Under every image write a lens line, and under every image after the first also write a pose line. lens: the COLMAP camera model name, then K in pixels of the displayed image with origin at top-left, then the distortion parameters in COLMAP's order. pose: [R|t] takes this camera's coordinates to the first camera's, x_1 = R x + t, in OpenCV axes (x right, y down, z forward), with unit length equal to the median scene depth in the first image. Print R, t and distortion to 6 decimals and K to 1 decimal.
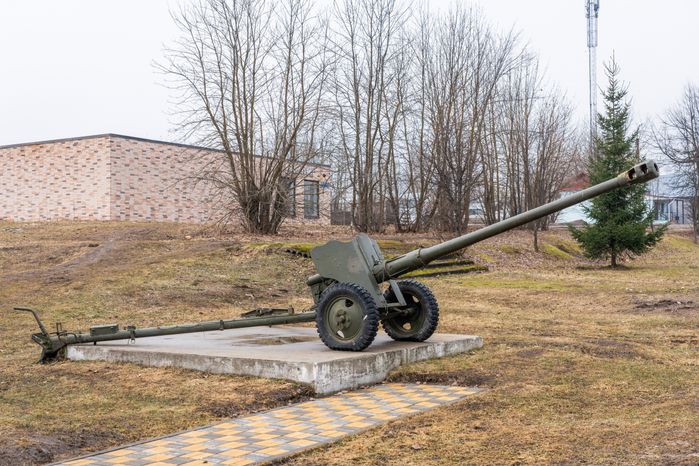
lens RADIAL K [[893.8, 0, 349.5], [0, 893.8, 233.0], [0, 0, 1]] dist [0.000077, -0.000373]
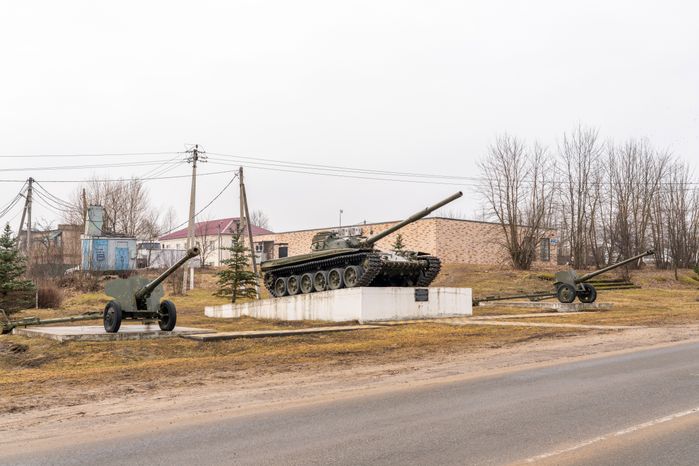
lens RADIAL K [[703.6, 0, 349.5], [0, 703.6, 233.0], [0, 0, 1]] dist [0.027873, 0.010990]
pose [[0.954183, -0.012628, -0.298958, 0.004811], [-0.003349, 0.998596, -0.052869, 0.003065], [0.299205, 0.051448, 0.952801, -0.561276]]
